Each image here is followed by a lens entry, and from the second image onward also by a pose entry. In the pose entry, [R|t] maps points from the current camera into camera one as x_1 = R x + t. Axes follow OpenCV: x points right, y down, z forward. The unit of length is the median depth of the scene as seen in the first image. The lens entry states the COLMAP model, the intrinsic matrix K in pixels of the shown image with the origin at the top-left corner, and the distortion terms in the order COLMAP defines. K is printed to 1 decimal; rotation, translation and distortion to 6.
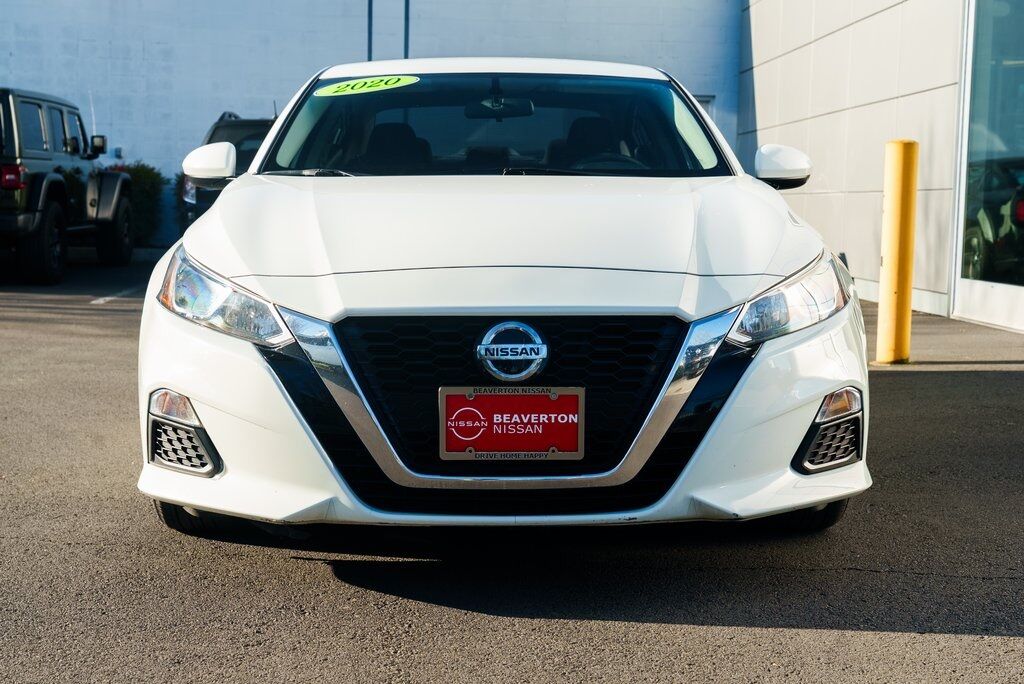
lens RADIAL K [[1487.4, 0, 512.0], [0, 1487.4, 342.0], [0, 0, 1]] dist [0.033764, 0.082996]
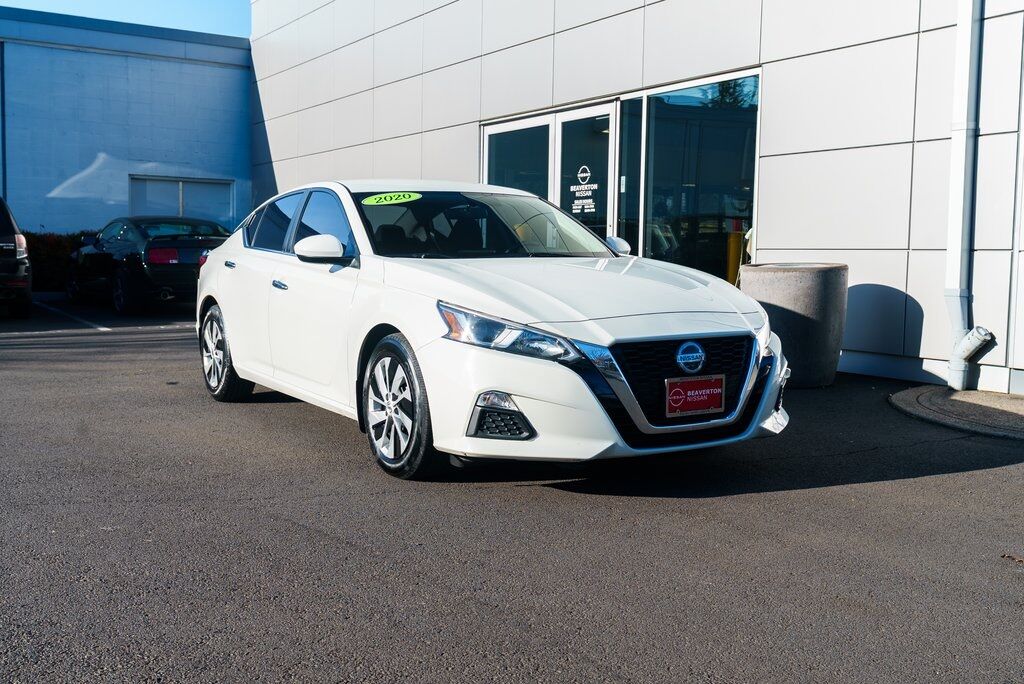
lens RADIAL K [[1049.4, 0, 512.0], [0, 1049.4, 342.0], [0, 0, 1]] dist [0.008378, 0.002848]
pose [[0.877436, -0.044523, 0.477622, -0.834991], [0.046930, 0.998874, 0.006897, -0.033316], [-0.477392, 0.016363, 0.878538, -0.064193]]
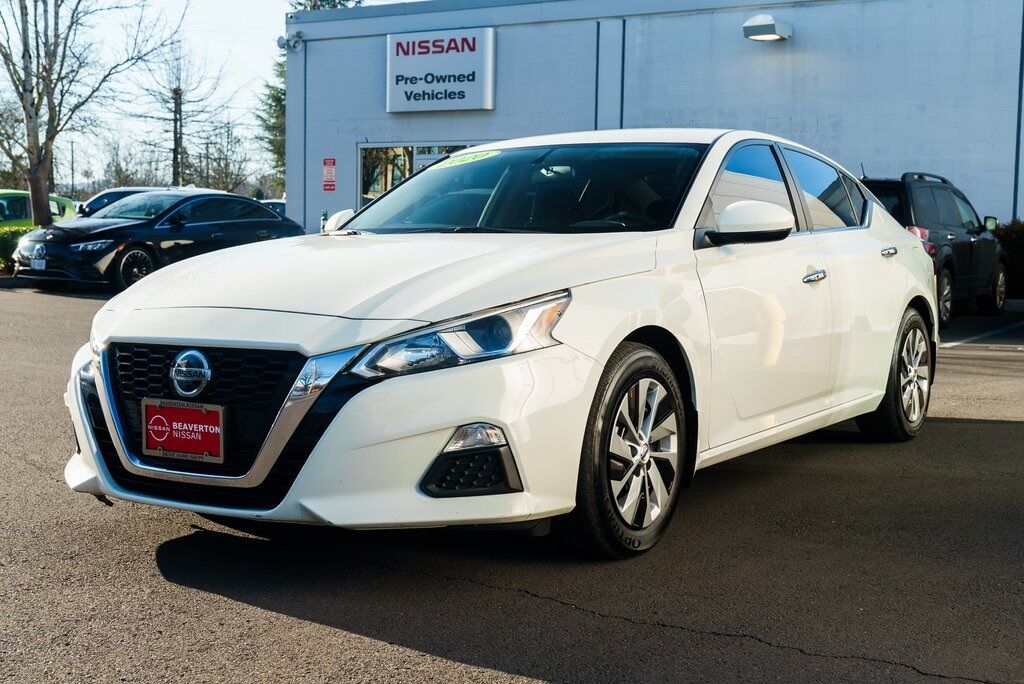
lens RADIAL K [[1294.7, 0, 588.1], [0, 1294.7, 340.5], [0, 0, 1]] dist [0.129299, -0.609324]
pose [[0.842176, 0.035466, -0.538035, 0.881282], [-0.048715, 0.998758, -0.010417, -0.026964], [0.536998, 0.034983, 0.842858, 0.243581]]
